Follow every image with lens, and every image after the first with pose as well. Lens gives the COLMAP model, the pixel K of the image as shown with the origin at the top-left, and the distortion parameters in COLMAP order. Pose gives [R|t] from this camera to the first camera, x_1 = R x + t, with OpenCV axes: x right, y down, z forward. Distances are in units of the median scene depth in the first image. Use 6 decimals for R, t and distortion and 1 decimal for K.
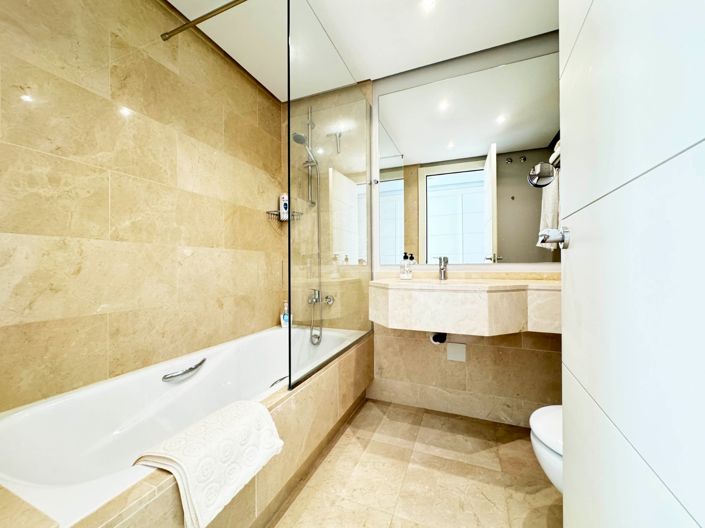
lens RADIAL K [[282.0, 0, 351.0], [0, 282.0, 265.5], [0, 0, 1]] dist [-0.002282, 0.000087]
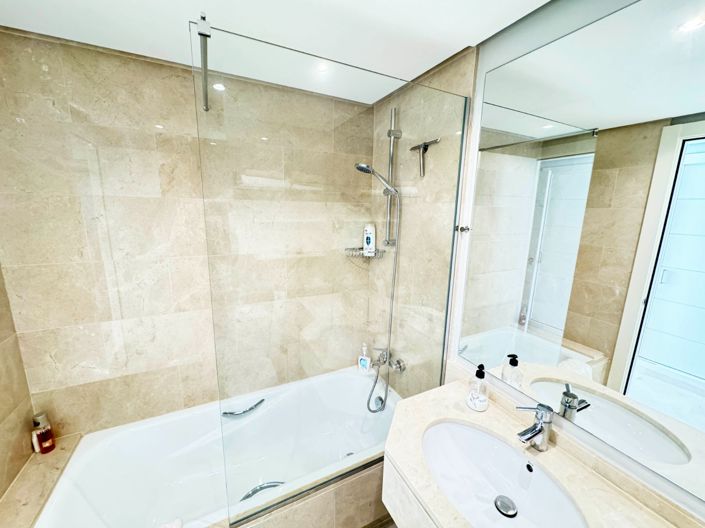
lens RADIAL K [[282.0, 0, 351.0], [0, 282.0, 265.5], [0, 0, 1]] dist [-0.002282, 0.000087]
pose [[0.755334, 0.150132, -0.637912, 0.463674], [-0.020651, 0.978375, 0.205806, -0.518979], [0.655015, -0.142279, 0.742100, 0.556870]]
